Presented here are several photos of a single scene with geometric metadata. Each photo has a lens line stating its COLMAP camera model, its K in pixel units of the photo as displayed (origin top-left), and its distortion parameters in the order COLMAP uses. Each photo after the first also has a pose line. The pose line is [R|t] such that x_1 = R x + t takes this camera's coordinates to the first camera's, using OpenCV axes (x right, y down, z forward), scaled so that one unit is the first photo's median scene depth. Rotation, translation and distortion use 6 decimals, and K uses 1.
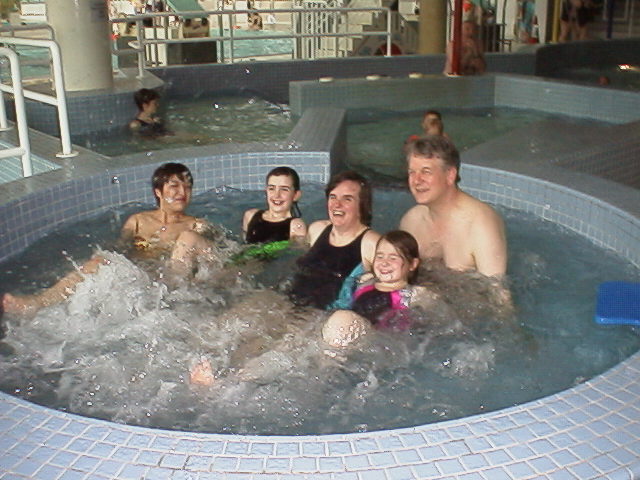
lens RADIAL K [[714.7, 0, 320.0], [0, 714.7, 240.0], [0, 0, 1]] dist [-0.159648, 0.037032]
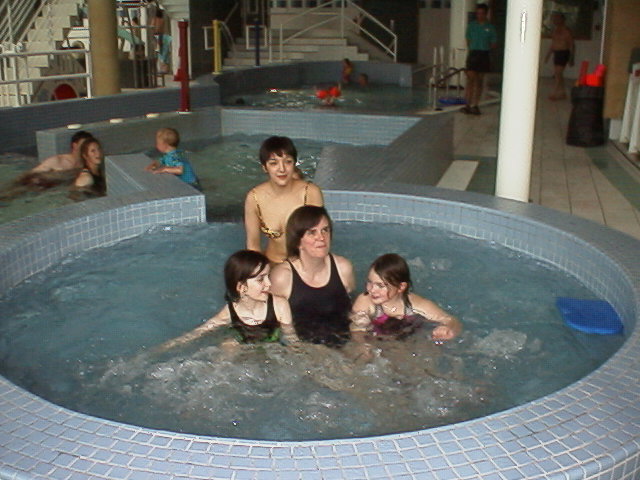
lens RADIAL K [[714.7, 0, 320.0], [0, 714.7, 240.0], [0, 0, 1]] dist [-0.159648, 0.037032]
pose [[0.846102, -0.146789, 0.512410, -0.135353], [0.167305, 0.985886, 0.006167, -0.012633], [-0.506083, 0.080511, 0.858719, 0.008396]]
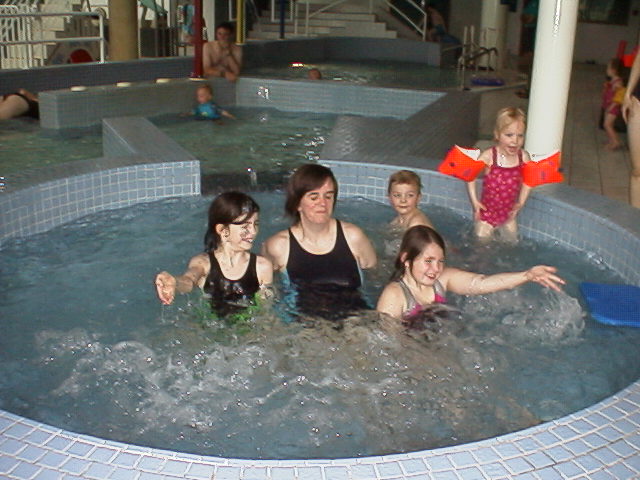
lens RADIAL K [[714.7, 0, 320.0], [0, 714.7, 240.0], [0, 0, 1]] dist [-0.159648, 0.037032]
pose [[0.867838, -0.124580, 0.480975, -0.110379], [0.127434, 0.991483, 0.026877, -0.008152], [-0.480227, 0.037967, 0.876322, 0.033840]]
